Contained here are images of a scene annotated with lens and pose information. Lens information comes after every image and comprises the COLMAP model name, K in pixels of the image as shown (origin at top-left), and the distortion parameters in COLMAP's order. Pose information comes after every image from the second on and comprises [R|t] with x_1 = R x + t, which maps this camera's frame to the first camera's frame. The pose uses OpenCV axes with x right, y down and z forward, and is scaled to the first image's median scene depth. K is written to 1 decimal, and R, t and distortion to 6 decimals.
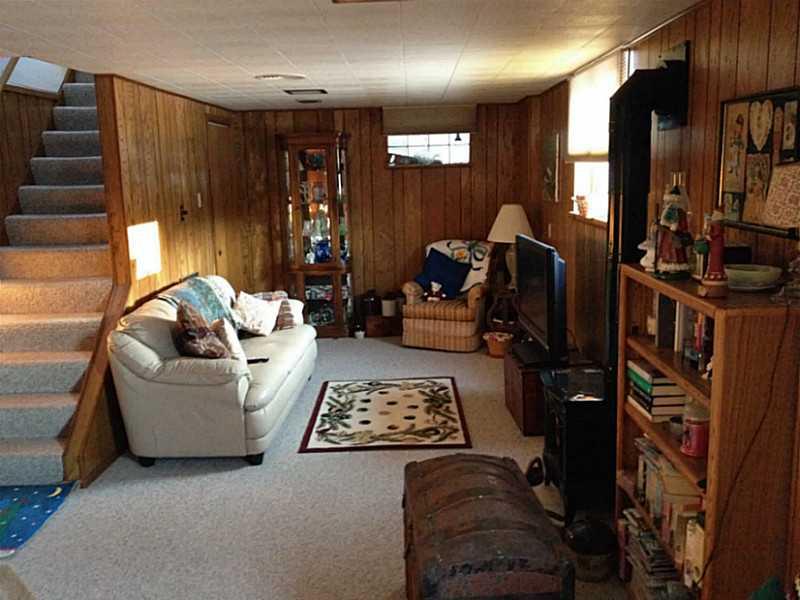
lens RADIAL K [[753.7, 0, 396.1], [0, 753.7, 300.1], [0, 0, 1]] dist [0.147820, -0.293901]
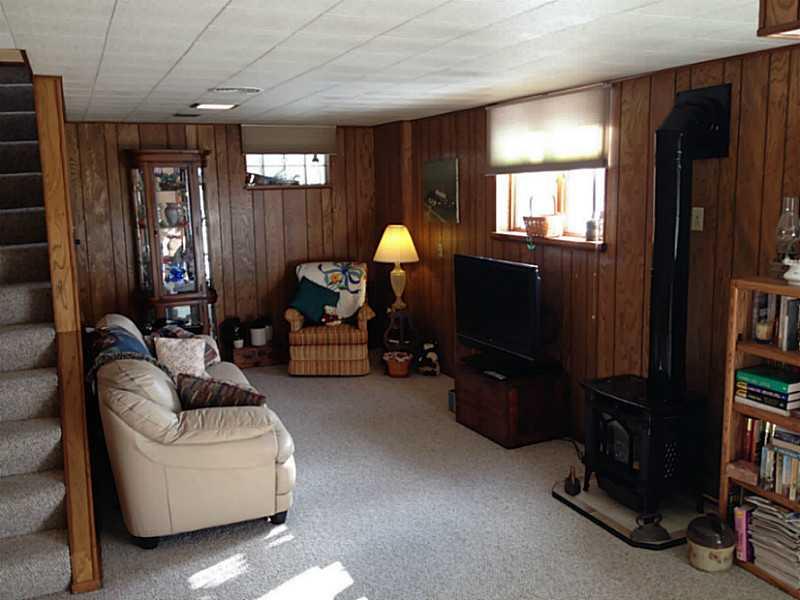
lens RADIAL K [[753.7, 0, 396.1], [0, 753.7, 300.1], [0, 0, 1]] dist [0.147820, -0.293901]
pose [[0.909647, -0.057087, 0.411440, -0.256794], [0.066920, 0.997713, -0.009521, -0.016143], [-0.409955, 0.036195, 0.911387, 0.075853]]
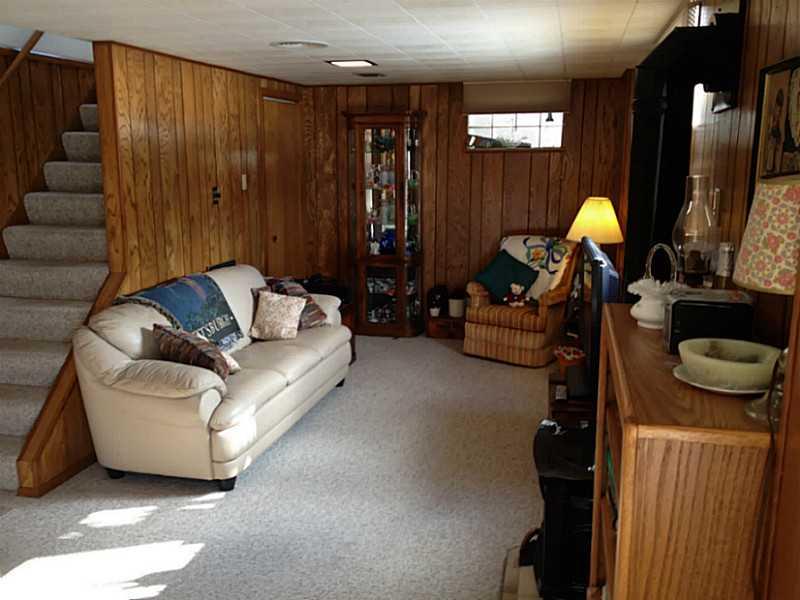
lens RADIAL K [[753.7, 0, 396.1], [0, 753.7, 300.1], [0, 0, 1]] dist [0.147820, -0.293901]
pose [[0.978216, 0.063932, -0.197501, 0.102863], [-0.058696, 0.997755, 0.032260, -0.025606], [0.199120, -0.019965, 0.979772, 0.114818]]
